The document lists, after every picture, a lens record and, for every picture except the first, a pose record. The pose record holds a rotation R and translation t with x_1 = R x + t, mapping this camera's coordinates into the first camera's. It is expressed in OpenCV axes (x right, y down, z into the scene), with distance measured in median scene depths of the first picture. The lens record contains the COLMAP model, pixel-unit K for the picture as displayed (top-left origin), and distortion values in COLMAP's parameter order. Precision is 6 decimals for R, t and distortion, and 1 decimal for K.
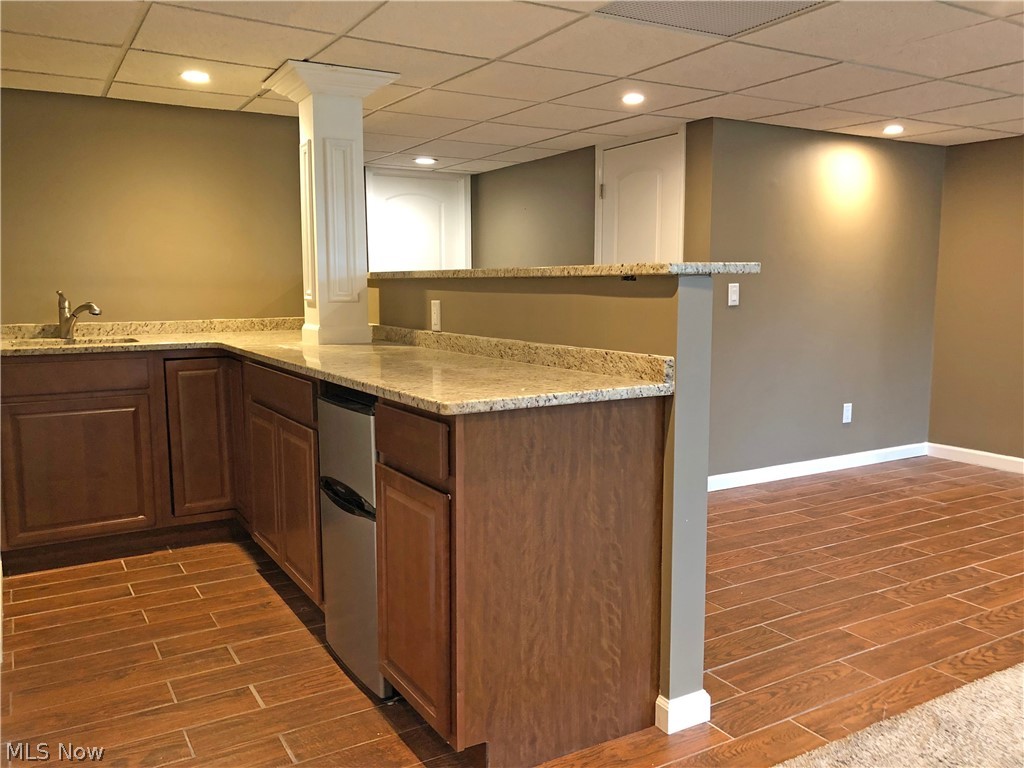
lens RADIAL K [[841.0, 0, 514.2], [0, 841.0, 381.6], [0, 0, 1]] dist [0.027246, -0.022261]
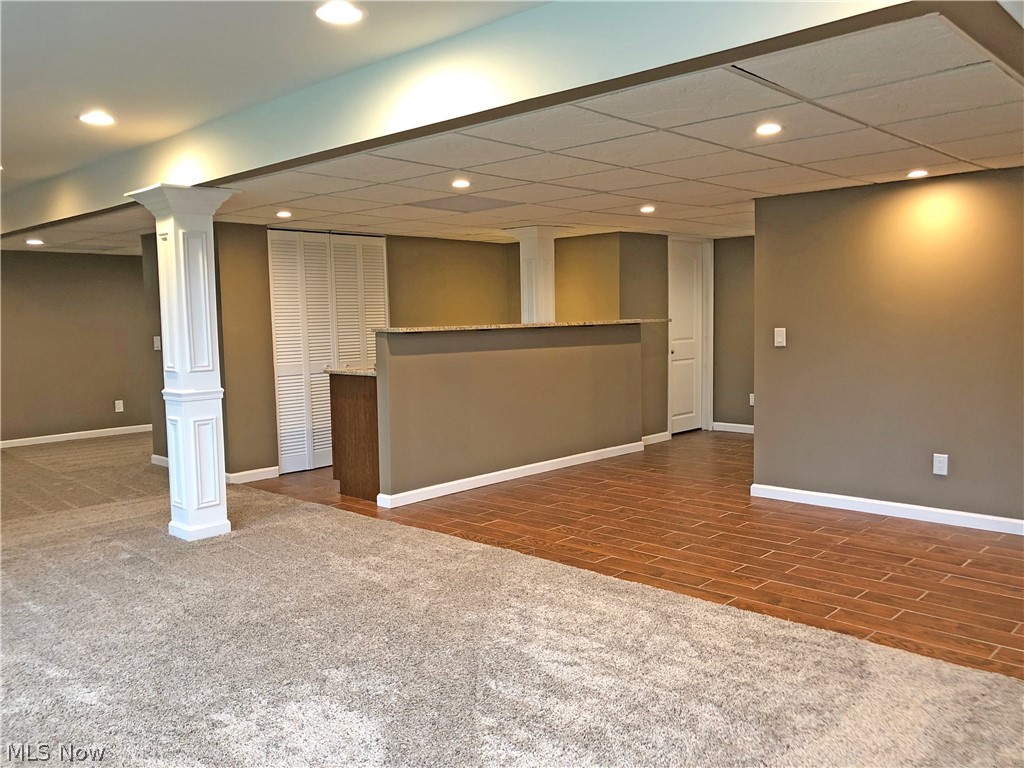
lens RADIAL K [[841.0, 0, 507.6], [0, 841.0, 384.8], [0, 0, 1]] dist [0.027246, -0.022261]
pose [[0.251899, 0.069815, -0.965232, 2.147822], [-0.092460, 0.994568, 0.047808, -0.093379], [0.963326, 0.077202, 0.256986, 0.520233]]
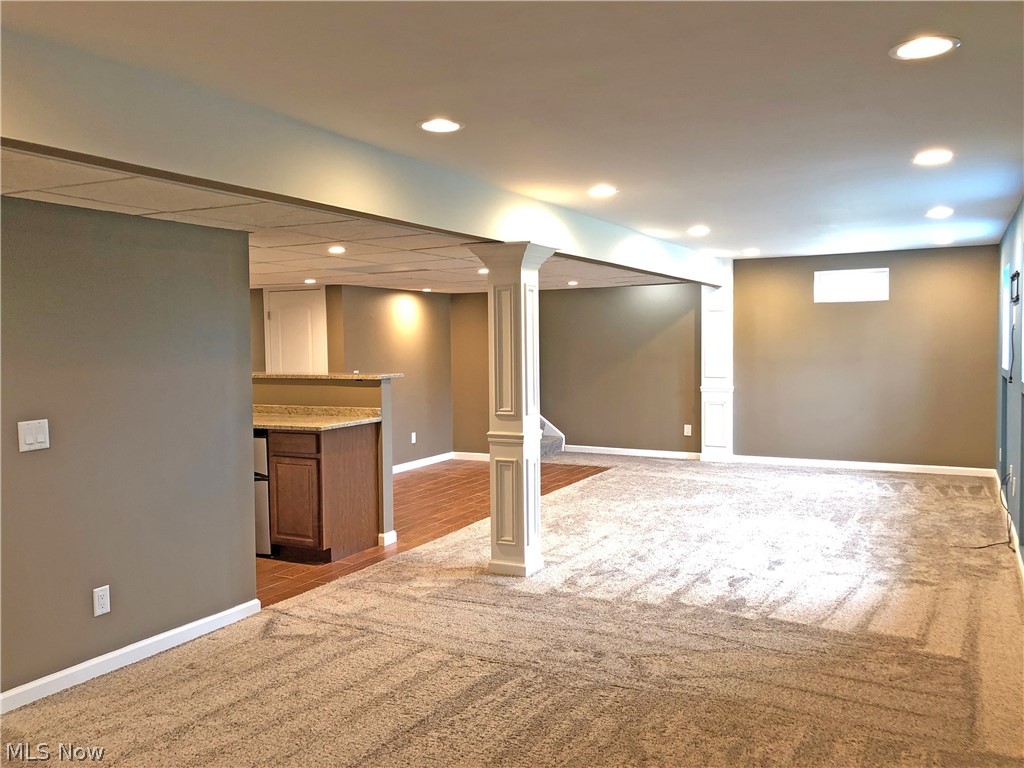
lens RADIAL K [[841.0, 0, 521.3], [0, 841.0, 384.2], [0, 0, 1]] dist [0.027246, -0.022261]
pose [[0.847213, -0.039605, 0.529775, -0.664223], [0.075386, 0.996089, -0.046091, 0.041366], [-0.525878, 0.078987, 0.846885, -1.215404]]
